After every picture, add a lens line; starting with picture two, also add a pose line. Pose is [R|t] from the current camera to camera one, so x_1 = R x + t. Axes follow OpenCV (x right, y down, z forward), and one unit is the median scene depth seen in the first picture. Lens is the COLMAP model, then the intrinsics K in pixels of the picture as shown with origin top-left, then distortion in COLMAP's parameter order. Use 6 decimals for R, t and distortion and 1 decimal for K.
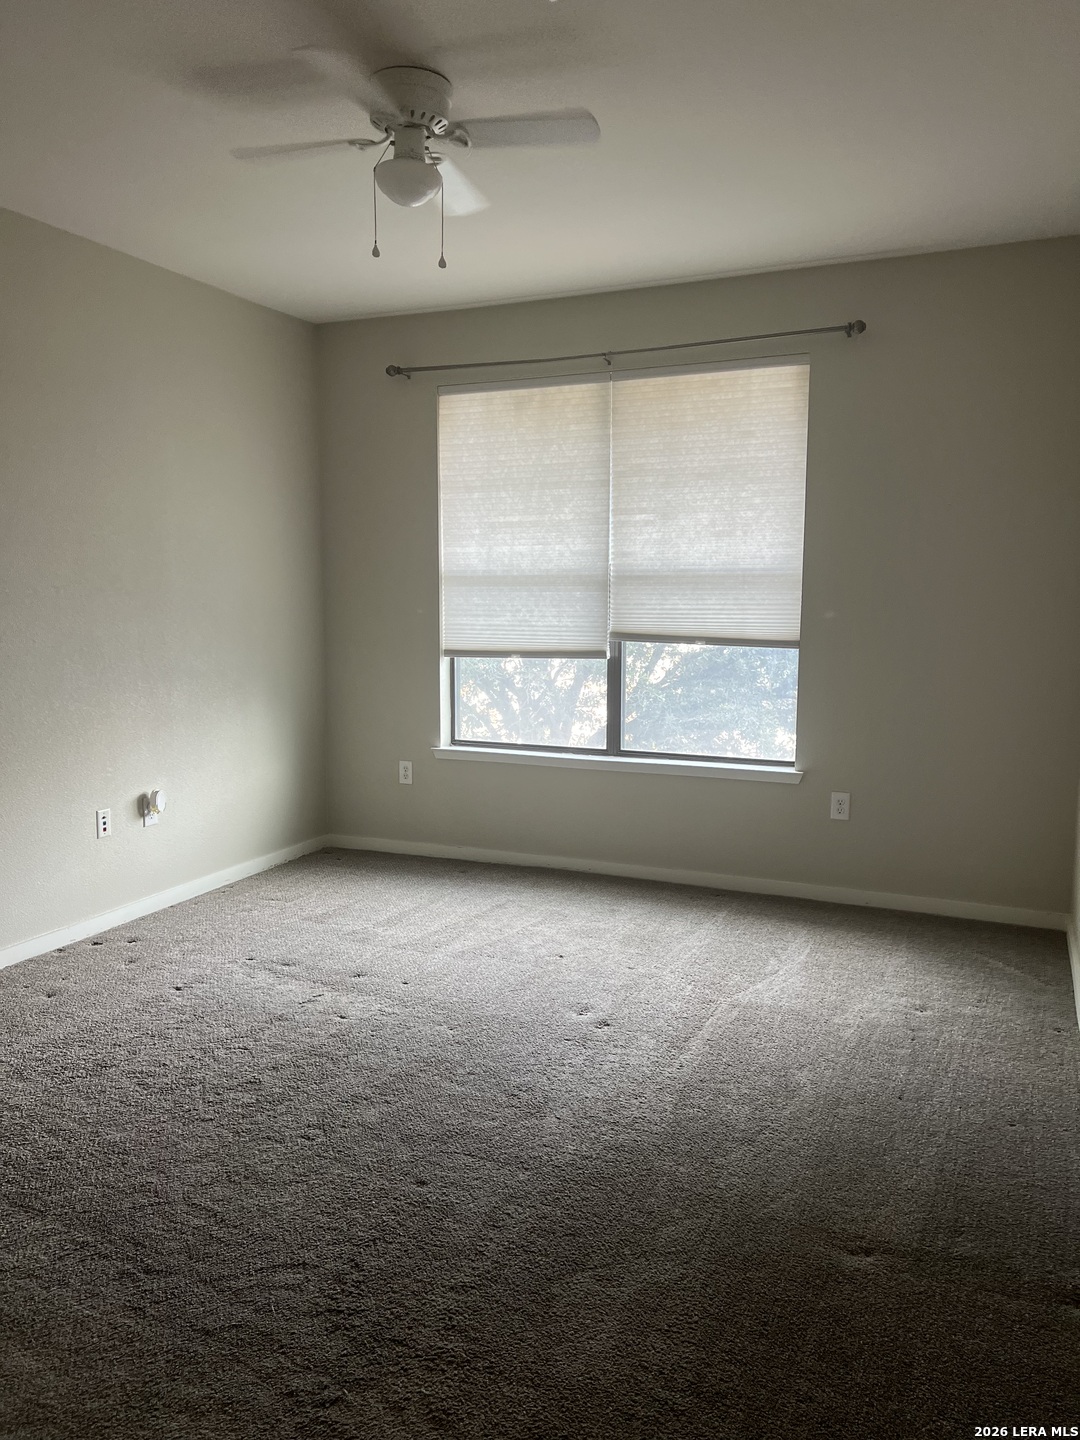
lens RADIAL K [[1128.1, 0, 543.5], [0, 1128.1, 724.1], [0, 0, 1]] dist [0.144592, -0.318840]
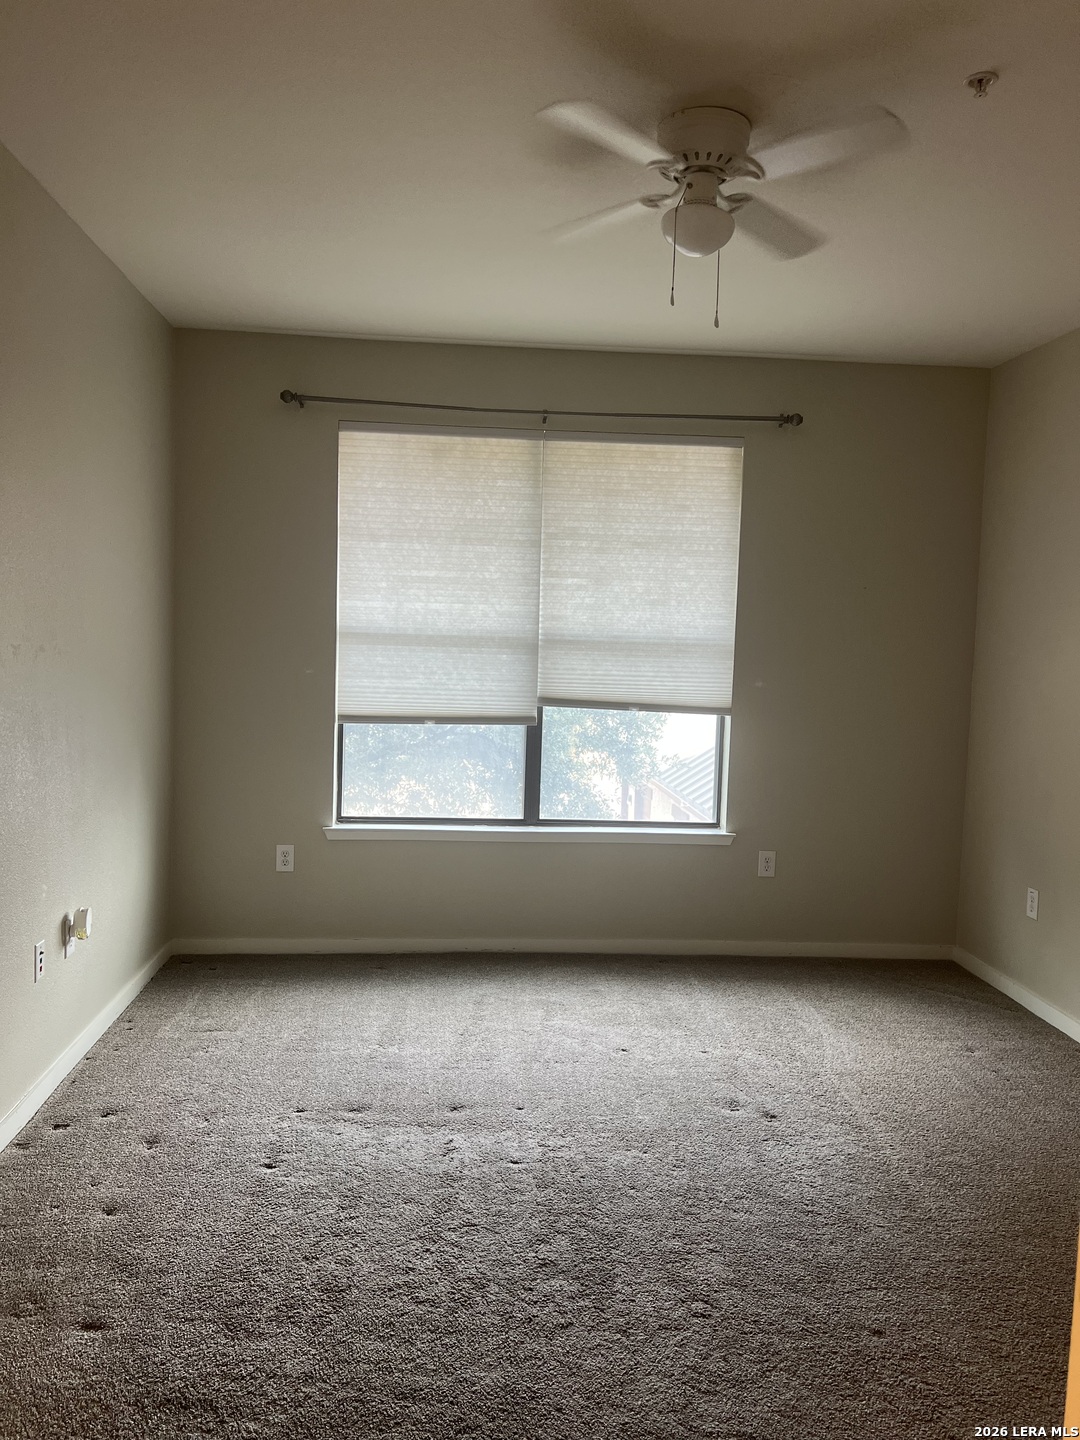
lens RADIAL K [[1128.1, 0, 543.5], [0, 1128.1, 724.1], [0, 0, 1]] dist [0.144592, -0.318840]
pose [[0.873664, -0.012079, 0.486380, -0.408731], [0.027497, 0.999320, -0.024574, -0.035531], [-0.485753, 0.034843, 0.873402, 0.163660]]
